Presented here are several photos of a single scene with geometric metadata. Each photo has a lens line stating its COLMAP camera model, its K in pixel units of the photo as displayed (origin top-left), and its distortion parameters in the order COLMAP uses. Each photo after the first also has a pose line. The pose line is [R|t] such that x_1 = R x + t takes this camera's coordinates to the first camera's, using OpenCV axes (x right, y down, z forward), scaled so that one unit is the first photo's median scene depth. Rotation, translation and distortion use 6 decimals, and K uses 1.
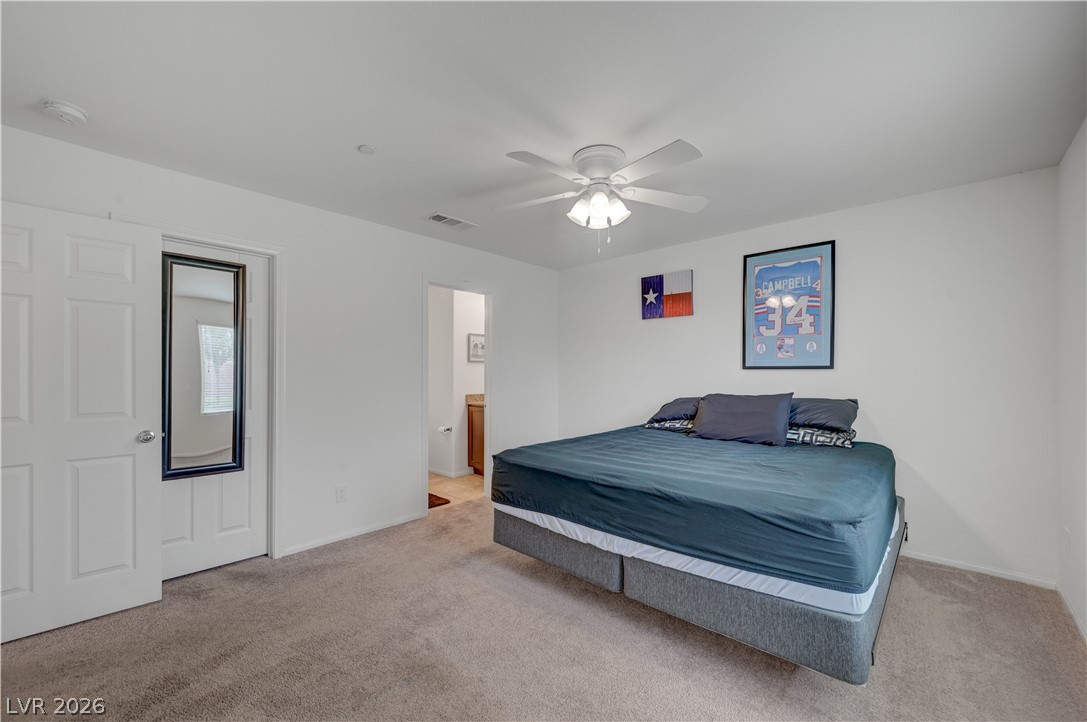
lens RADIAL K [[439.0, 0, 549.2], [0, 439.0, 371.5], [0, 0, 1]] dist [-0.000254, 0.000052]
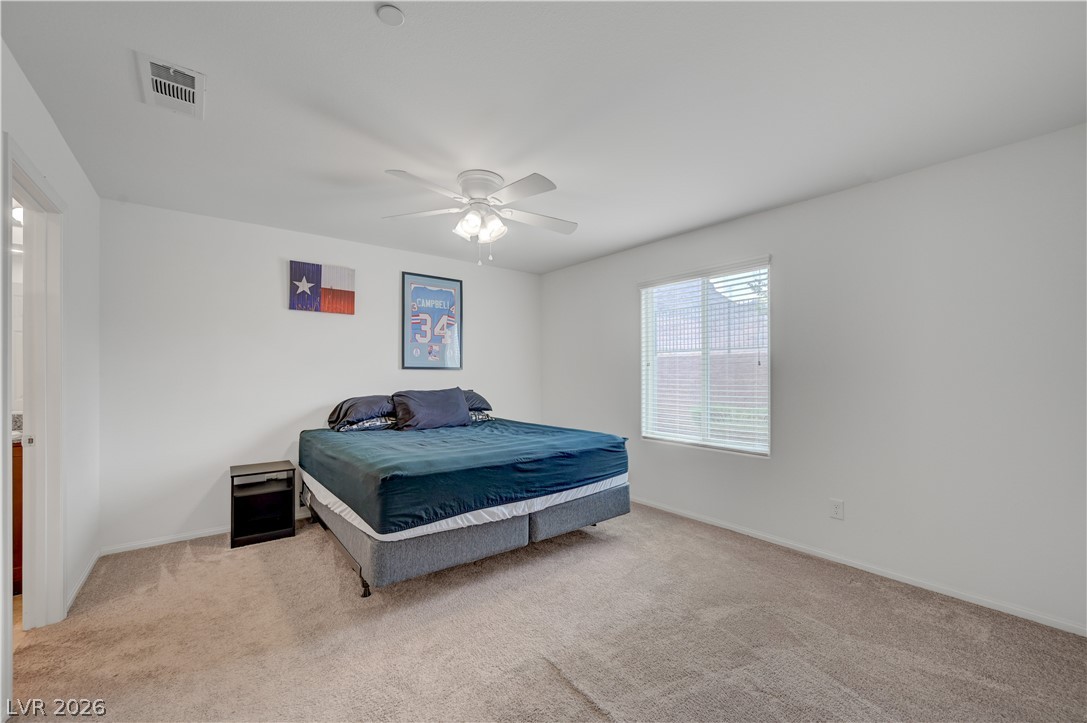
lens RADIAL K [[439.0, 0, 549.2], [0, 439.0, 372.0], [0, 0, 1]] dist [-0.000254, 0.000052]
pose [[0.147403, 0.001393, 0.989076, -0.687973], [-0.003060, 0.999995, -0.000952, 0.002176], [-0.989072, -0.002887, 0.147406, 0.470714]]
